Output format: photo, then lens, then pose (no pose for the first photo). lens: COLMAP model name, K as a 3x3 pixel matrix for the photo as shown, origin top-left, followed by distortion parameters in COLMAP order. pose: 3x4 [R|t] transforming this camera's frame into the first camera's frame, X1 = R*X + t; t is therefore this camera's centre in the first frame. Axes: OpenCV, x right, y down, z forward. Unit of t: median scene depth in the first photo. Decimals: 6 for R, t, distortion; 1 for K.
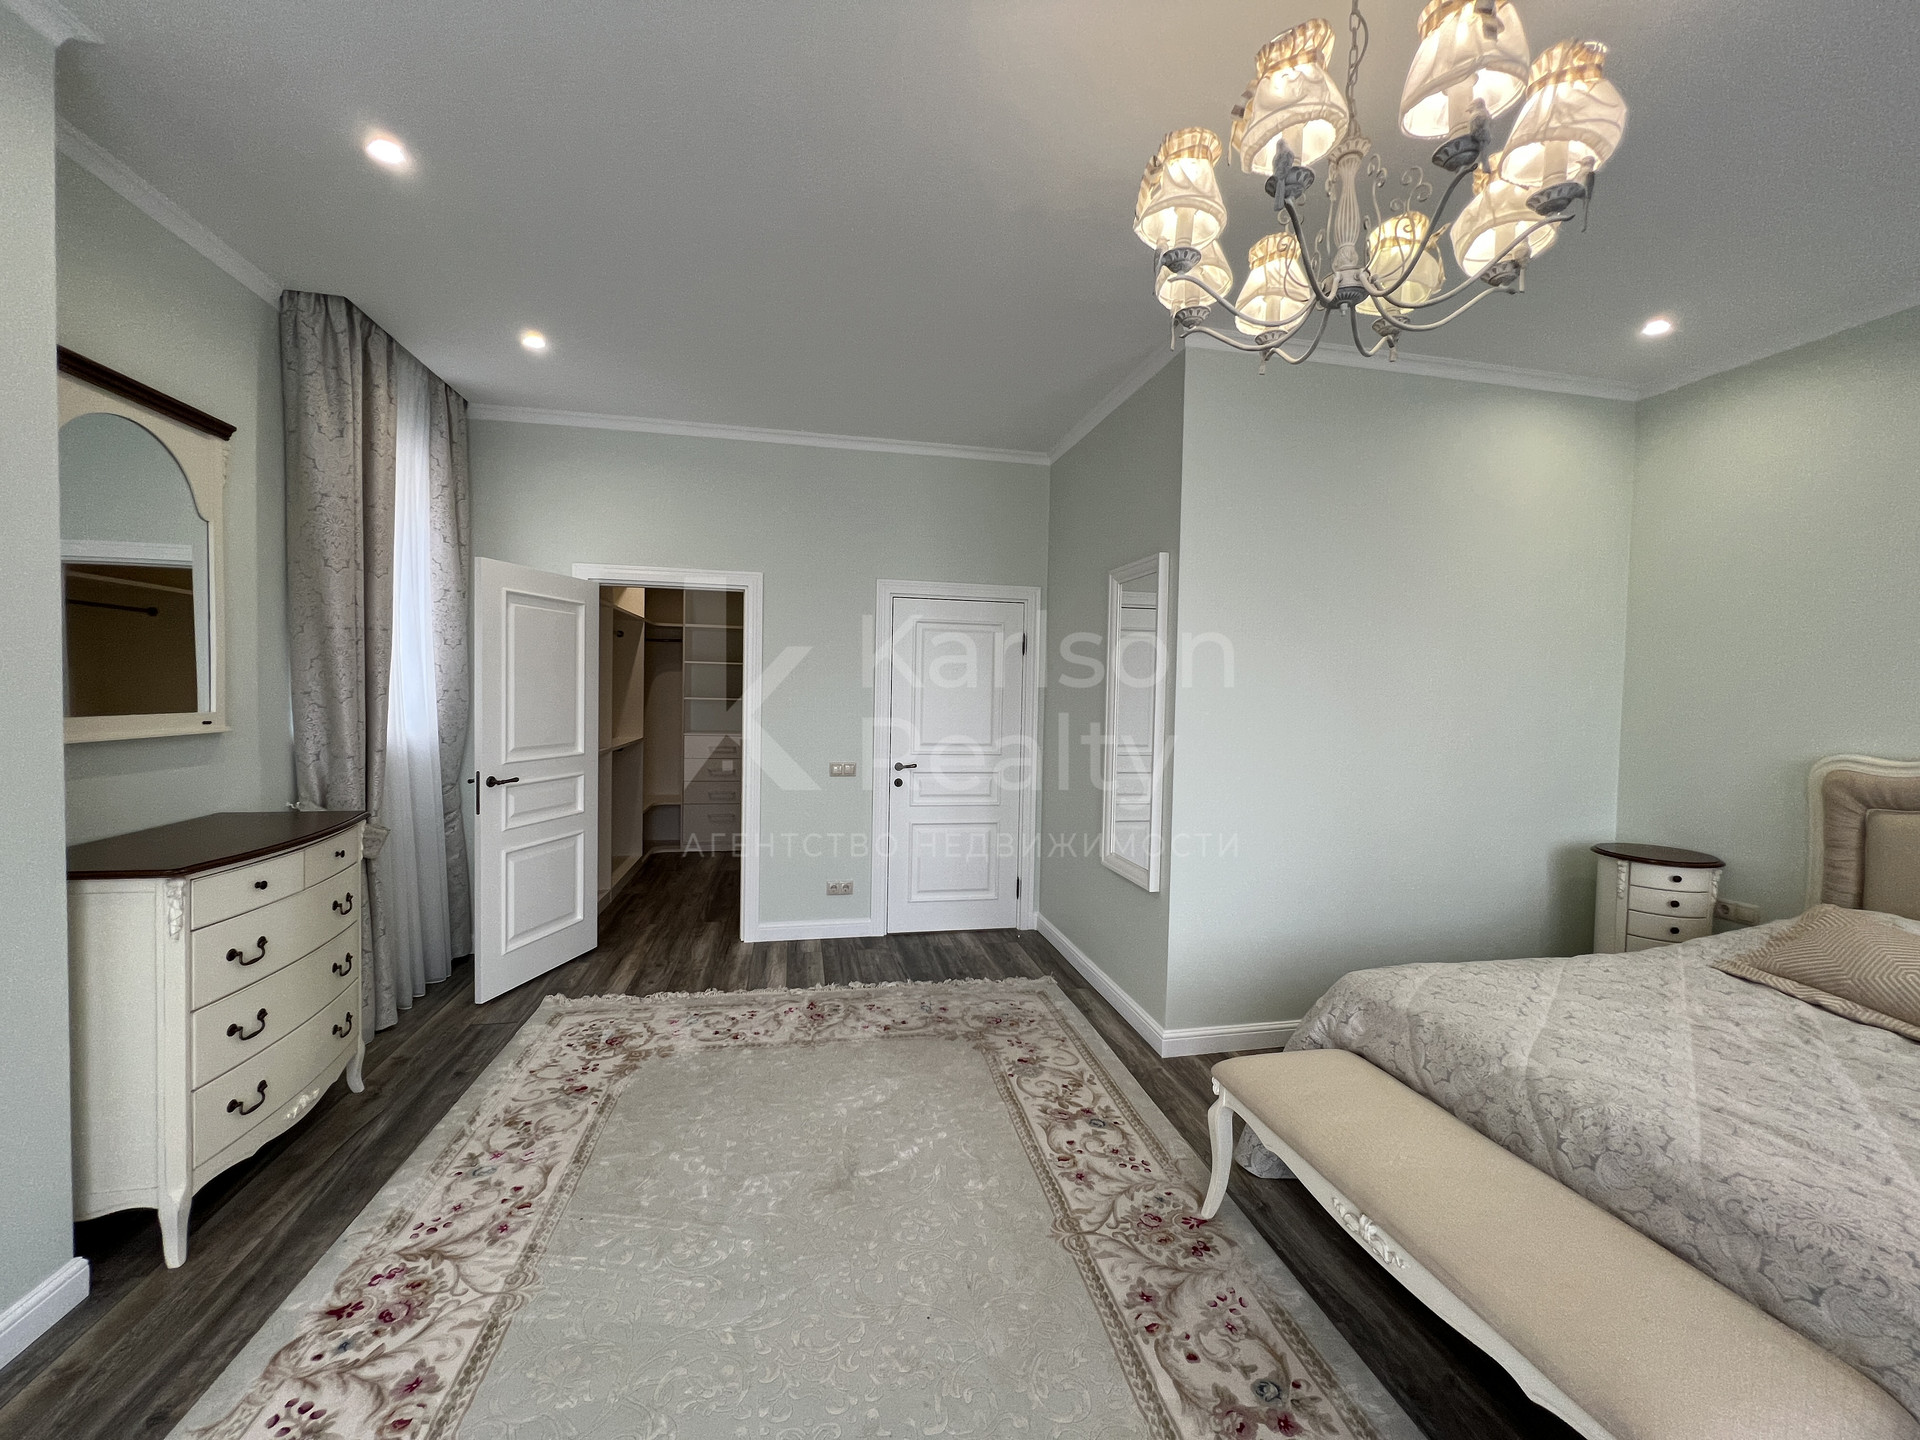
lens RADIAL K [[767.9, 0, 957.1], [0, 767.9, 715.2], [0, 0, 1]] dist [-0.002222, 0.000177]
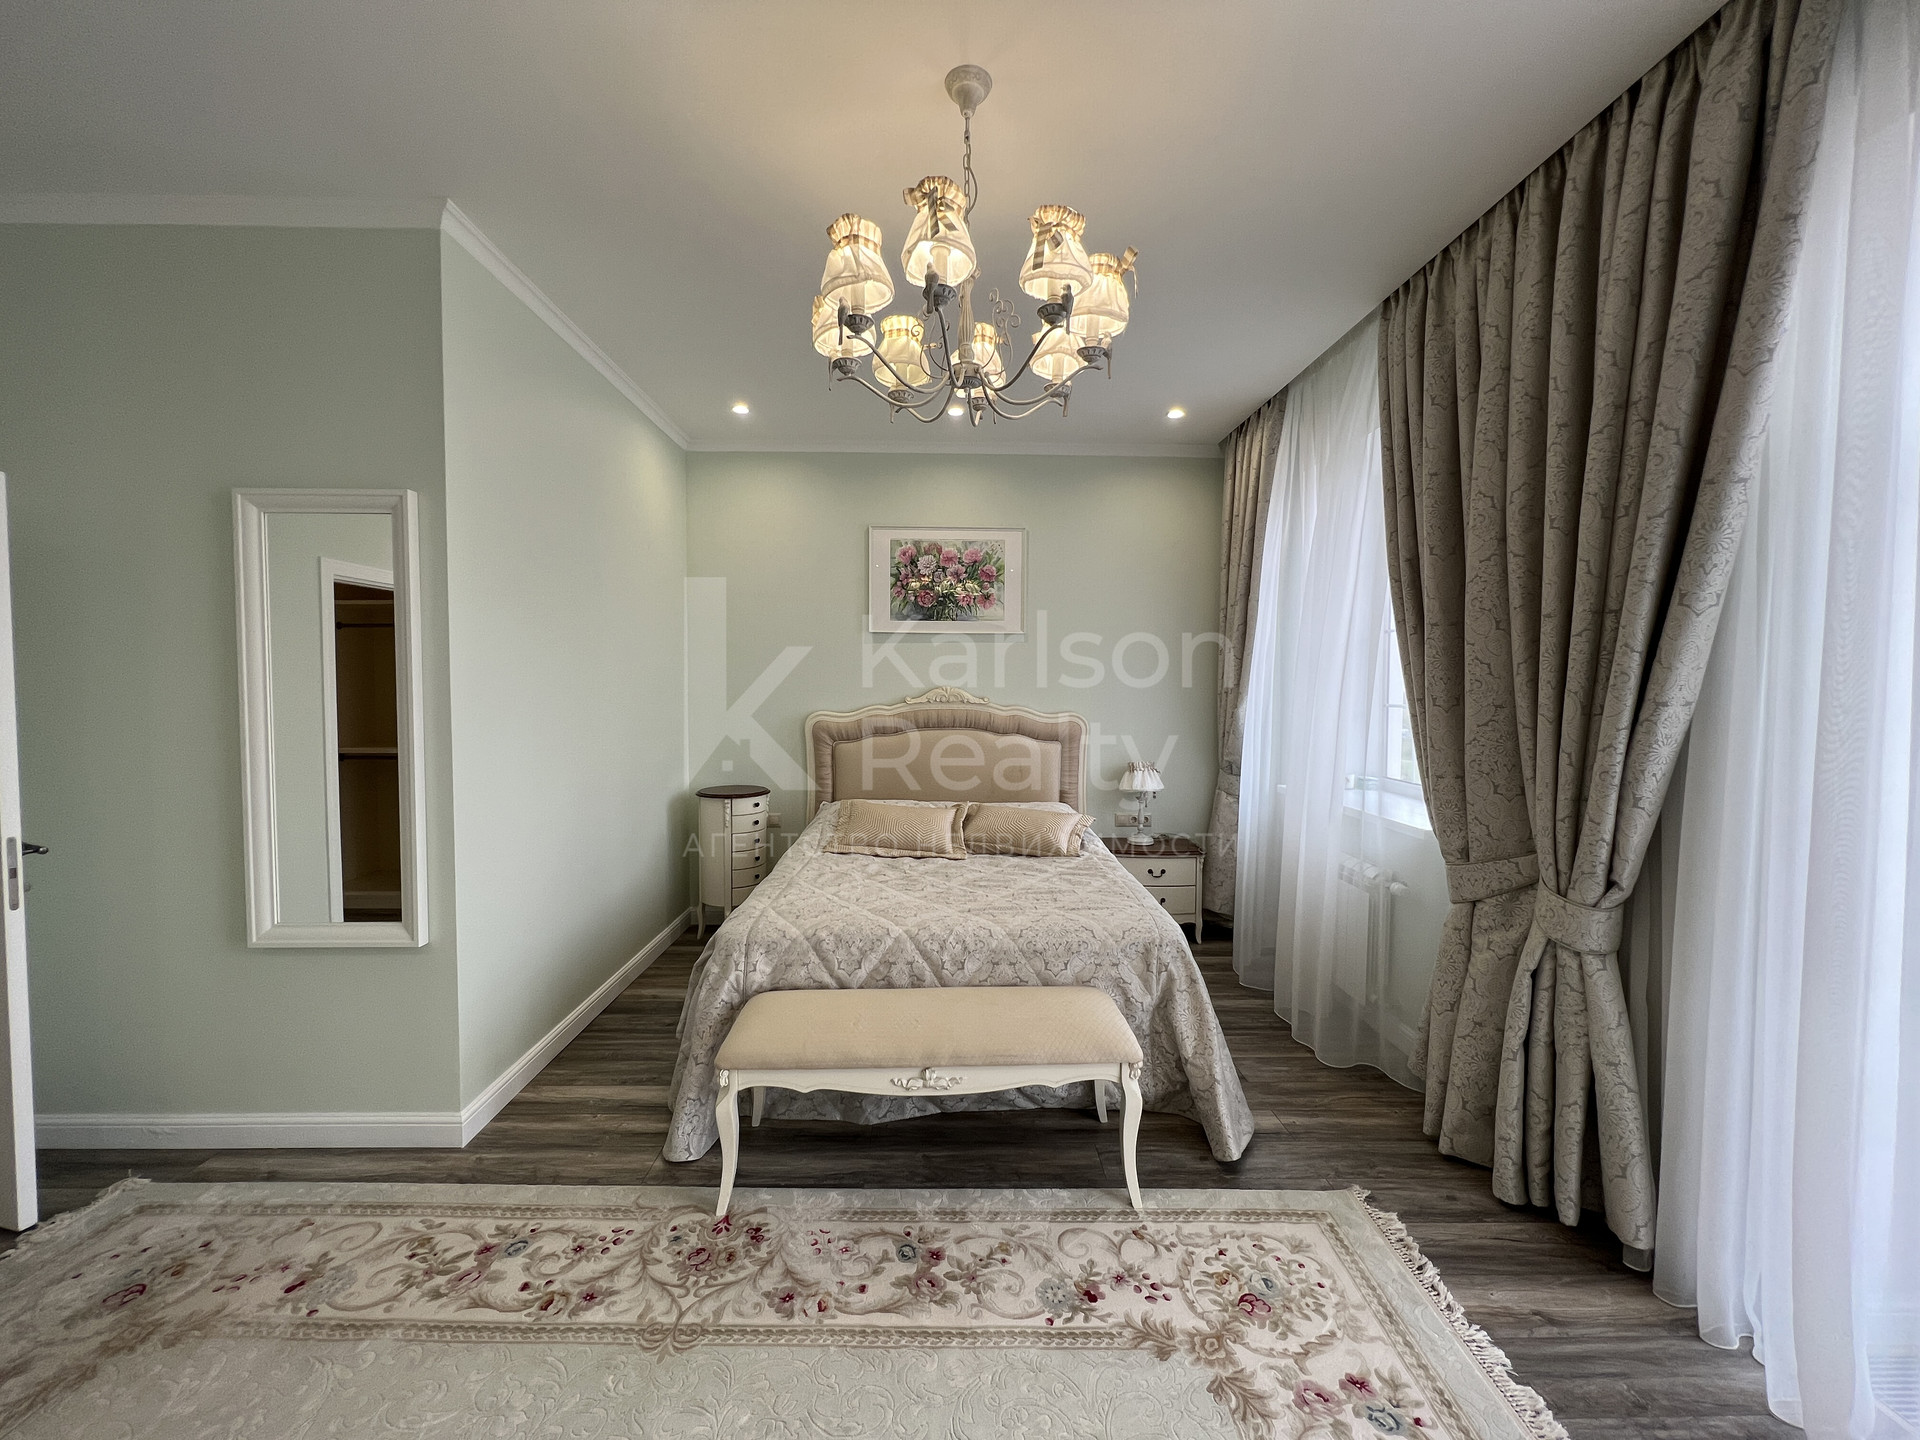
lens RADIAL K [[767.9, 0, 957.1], [0, 767.9, 715.2], [0, 0, 1]] dist [-0.002222, 0.000177]
pose [[0.185484, -0.059470, 0.980846, -0.470037], [0.031835, 0.998007, 0.054490, -0.023673], [-0.982131, 0.021118, 0.187008, 0.437057]]
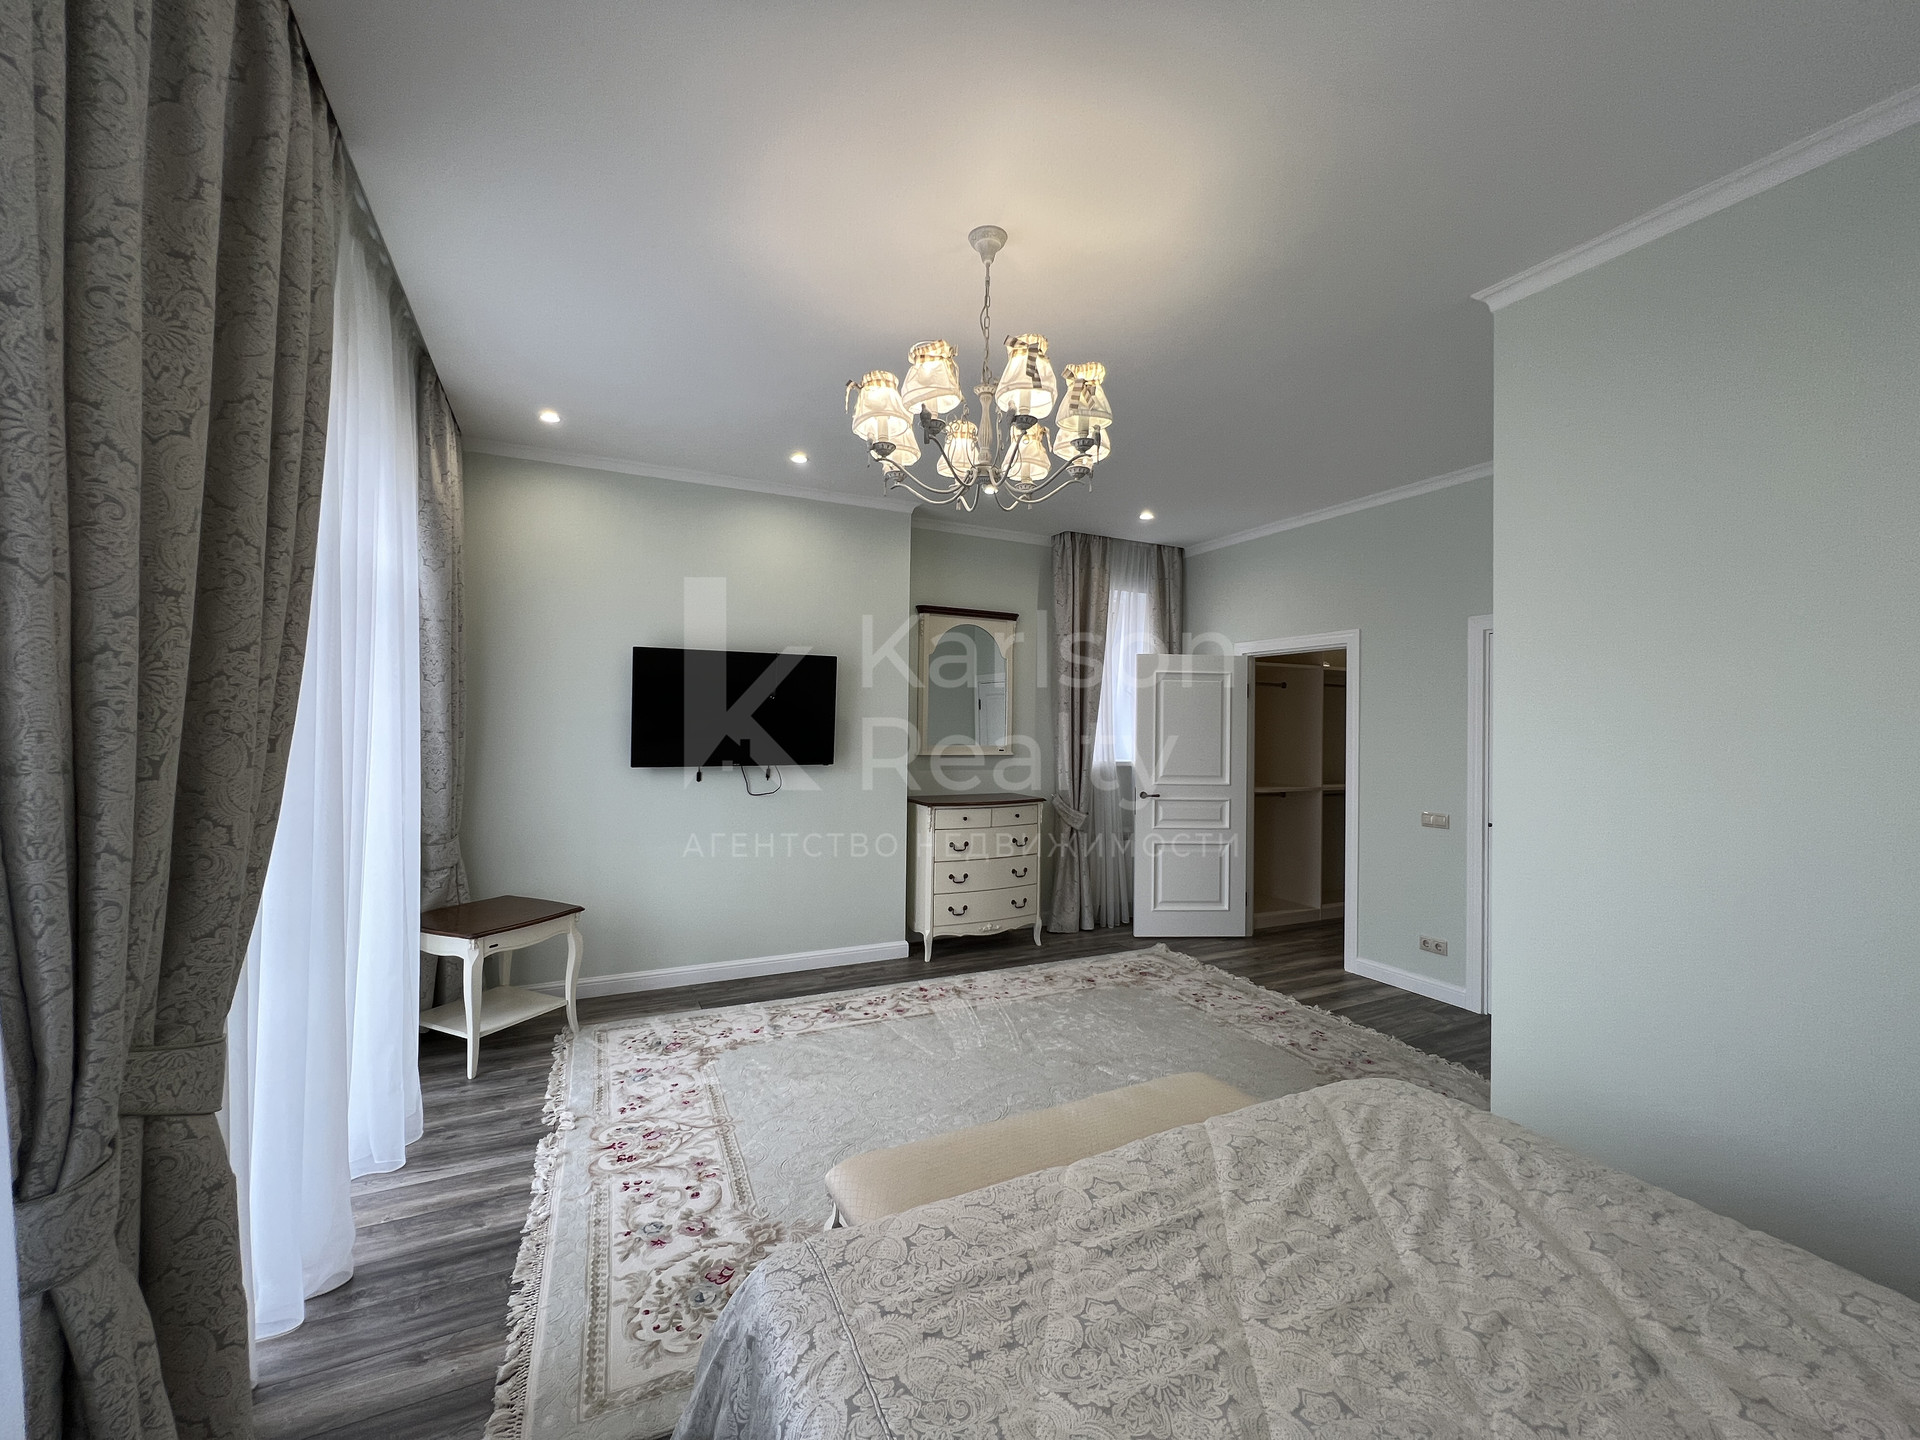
lens RADIAL K [[767.9, 0, 957.1], [0, 767.9, 715.2], [0, 0, 1]] dist [-0.002222, 0.000177]
pose [[0.255461, -0.031739, -0.966298, 1.127971], [-0.039734, 0.998272, -0.043294, 0.009540], [0.966002, 0.049455, 0.253759, 0.315471]]
